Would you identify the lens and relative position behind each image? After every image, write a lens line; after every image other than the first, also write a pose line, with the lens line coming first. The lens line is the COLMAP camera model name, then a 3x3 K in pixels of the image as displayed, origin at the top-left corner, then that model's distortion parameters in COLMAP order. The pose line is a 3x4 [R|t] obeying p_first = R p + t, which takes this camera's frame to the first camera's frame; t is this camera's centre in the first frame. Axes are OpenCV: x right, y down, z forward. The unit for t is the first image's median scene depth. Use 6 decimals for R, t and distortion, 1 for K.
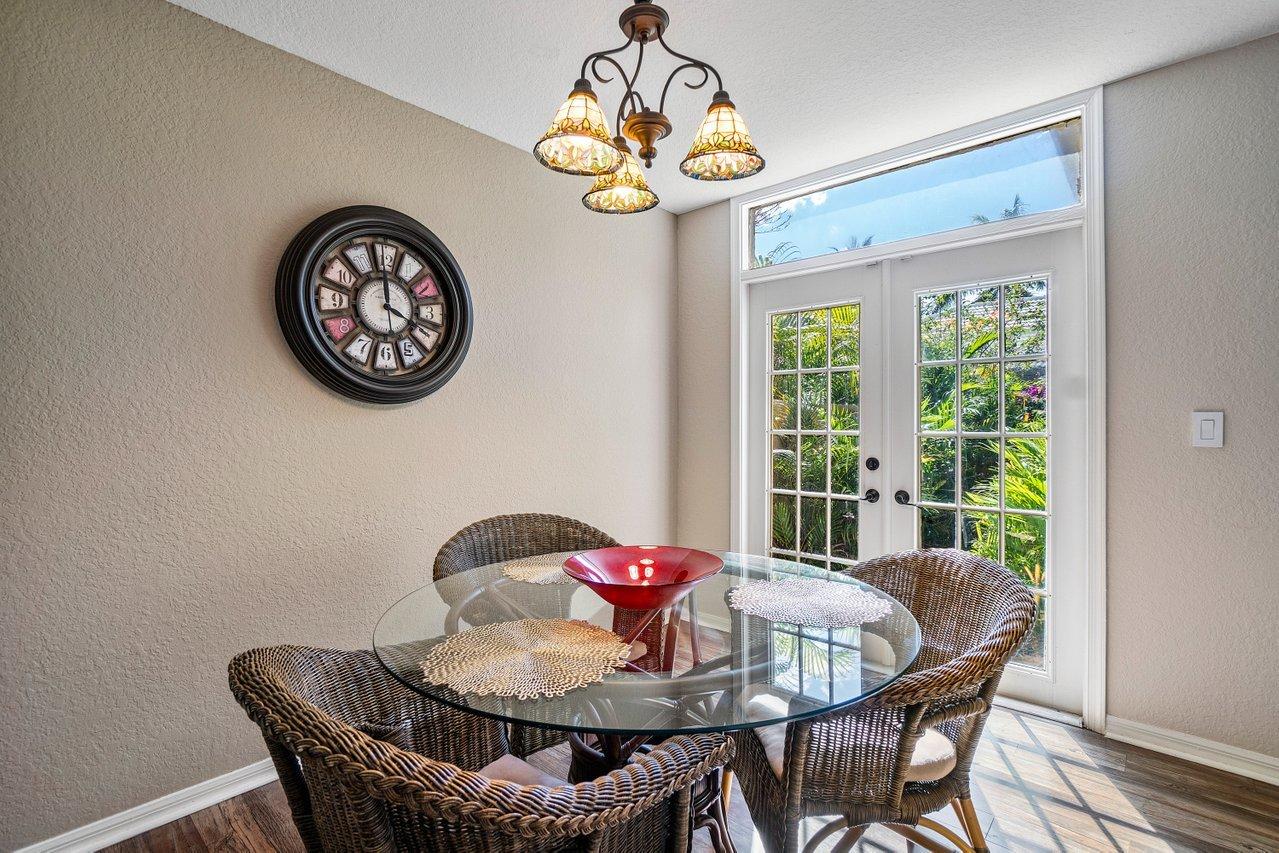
lens RADIAL K [[597.8, 0, 633.9], [0, 597.8, 417.8], [0, 0, 1]] dist [-0.001371, 0.000182]
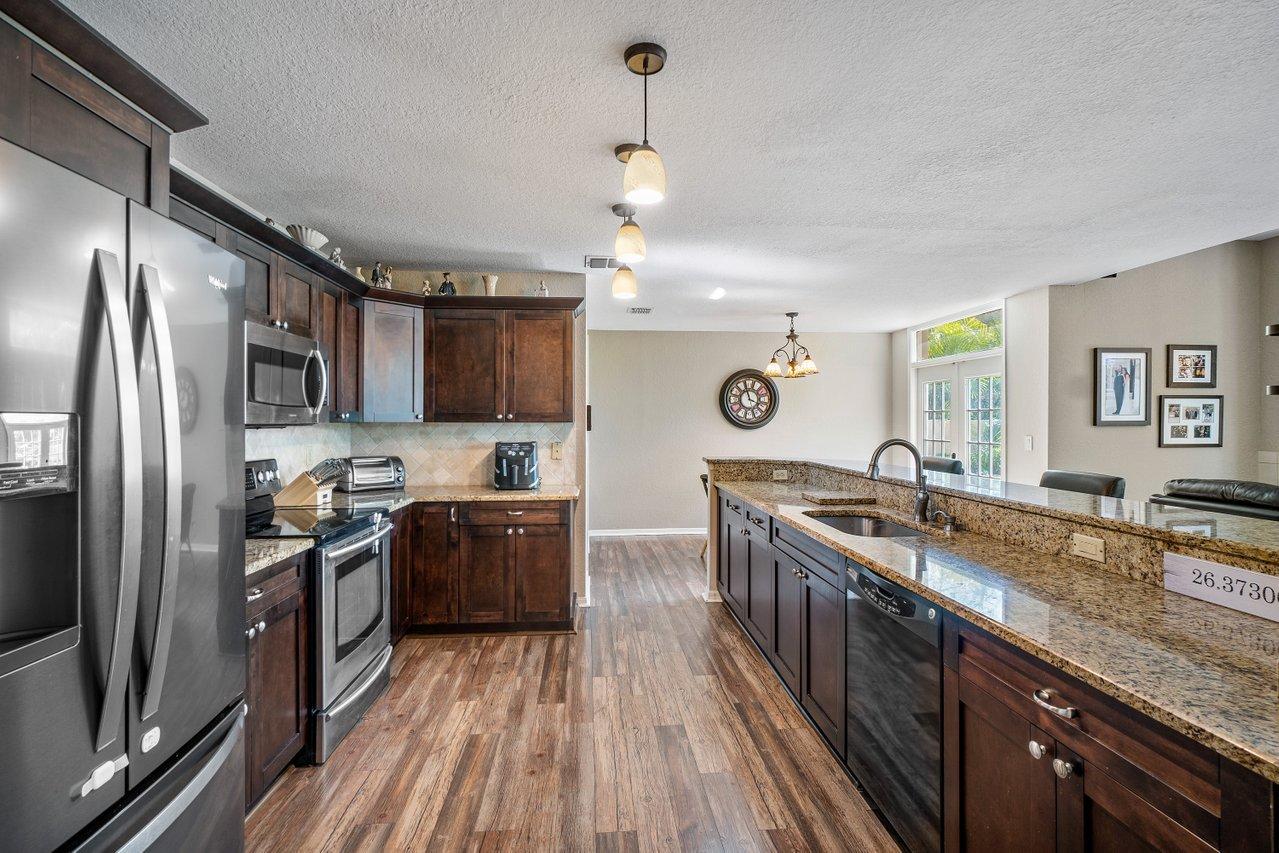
lens RADIAL K [[597.8, 0, 633.9], [0, 597.8, 417.8], [0, 0, 1]] dist [-0.001371, 0.000182]
pose [[0.736857, -0.013348, -0.675917, 1.314284], [0.012836, 0.999901, -0.005753, -0.077844], [0.675927, -0.004437, 0.736955, -1.809031]]
